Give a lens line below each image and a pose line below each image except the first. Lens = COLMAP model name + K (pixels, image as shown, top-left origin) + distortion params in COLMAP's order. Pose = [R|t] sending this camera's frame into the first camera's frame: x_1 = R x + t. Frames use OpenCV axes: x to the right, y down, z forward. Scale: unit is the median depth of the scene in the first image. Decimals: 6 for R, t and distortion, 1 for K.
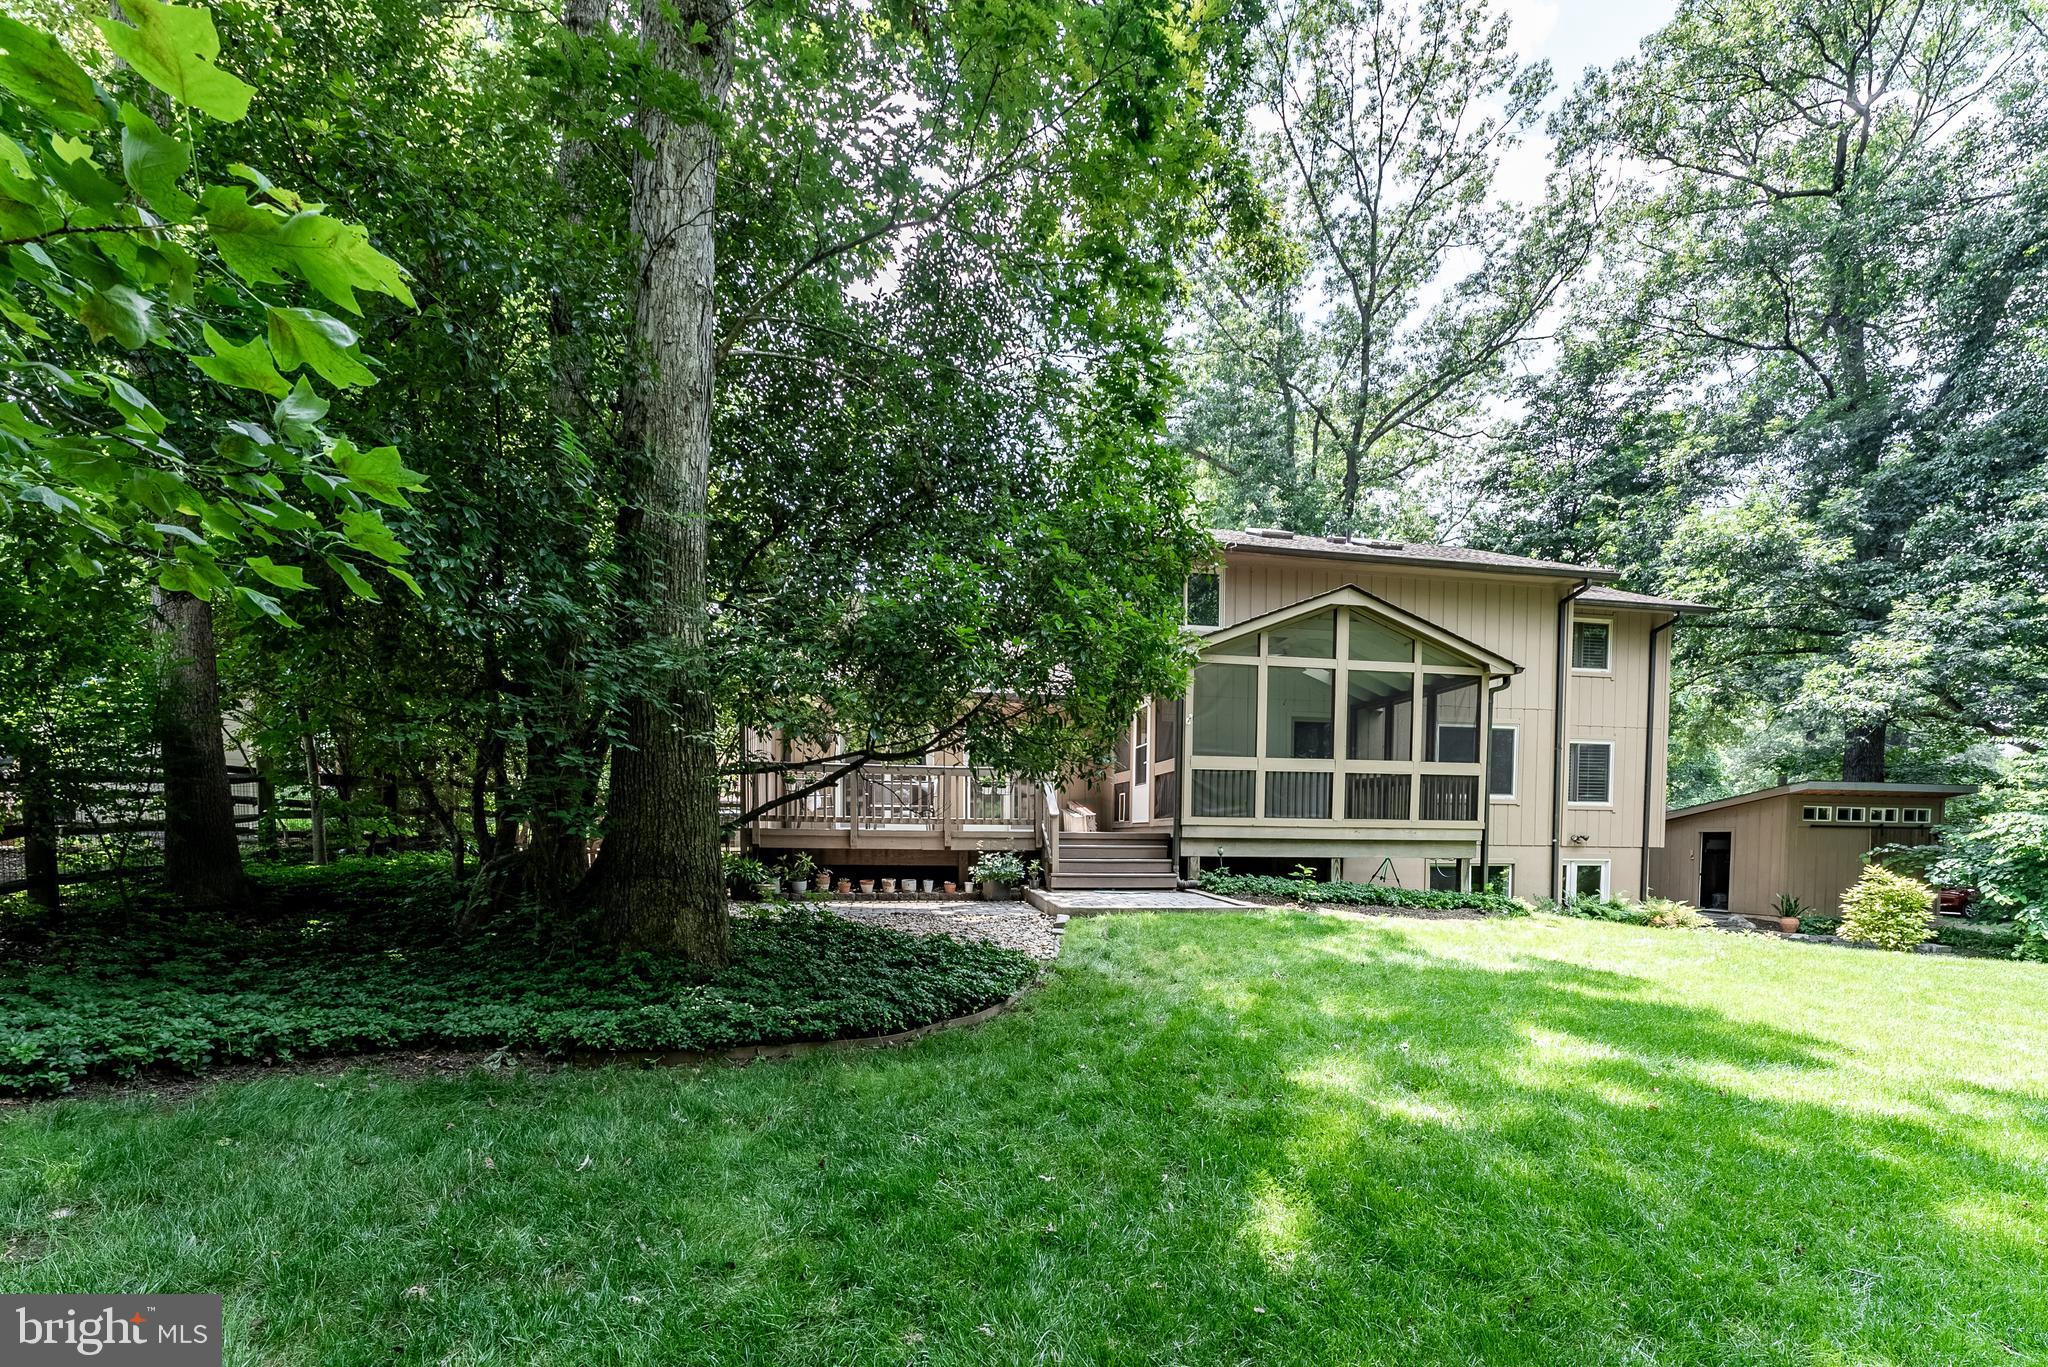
lens RADIAL K [[986.2, 0, 1006.8], [0, 986.2, 901.7], [0, 0, 1]] dist [-0.001032, 0.000129]
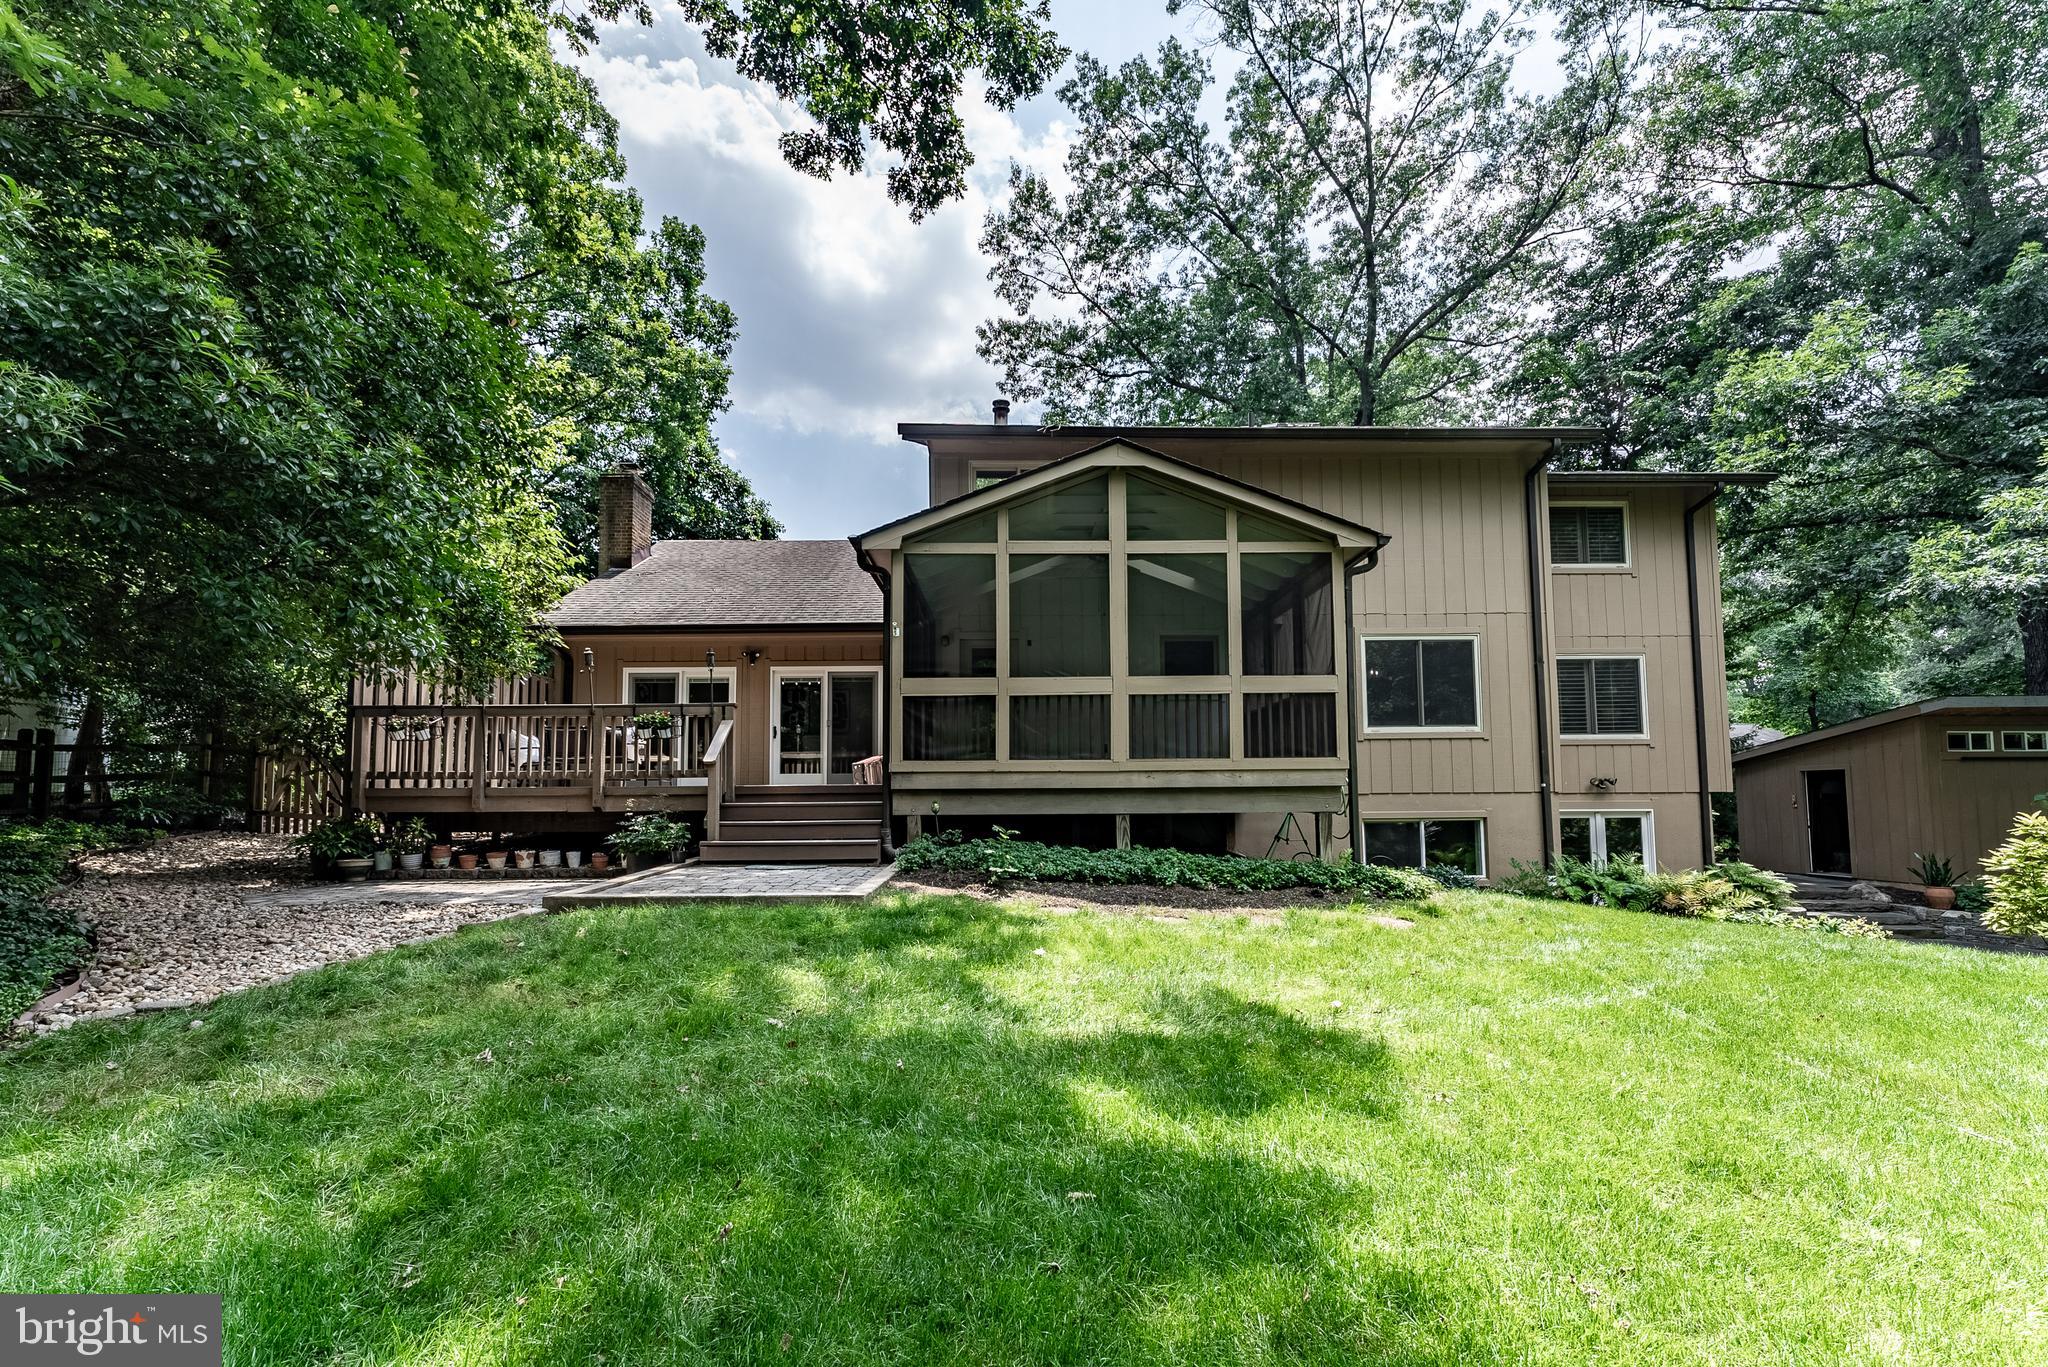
lens RADIAL K [[889.0, 0, 1039.9], [0, 889.0, 756.8], [0, 0, 1]] dist [-0.001820, -0.000336]
pose [[0.984471, -0.026343, -0.173560, 0.299724], [0.006641, 0.993558, -0.113133, -0.010485], [0.175422, 0.110223, 0.978304, 0.280382]]
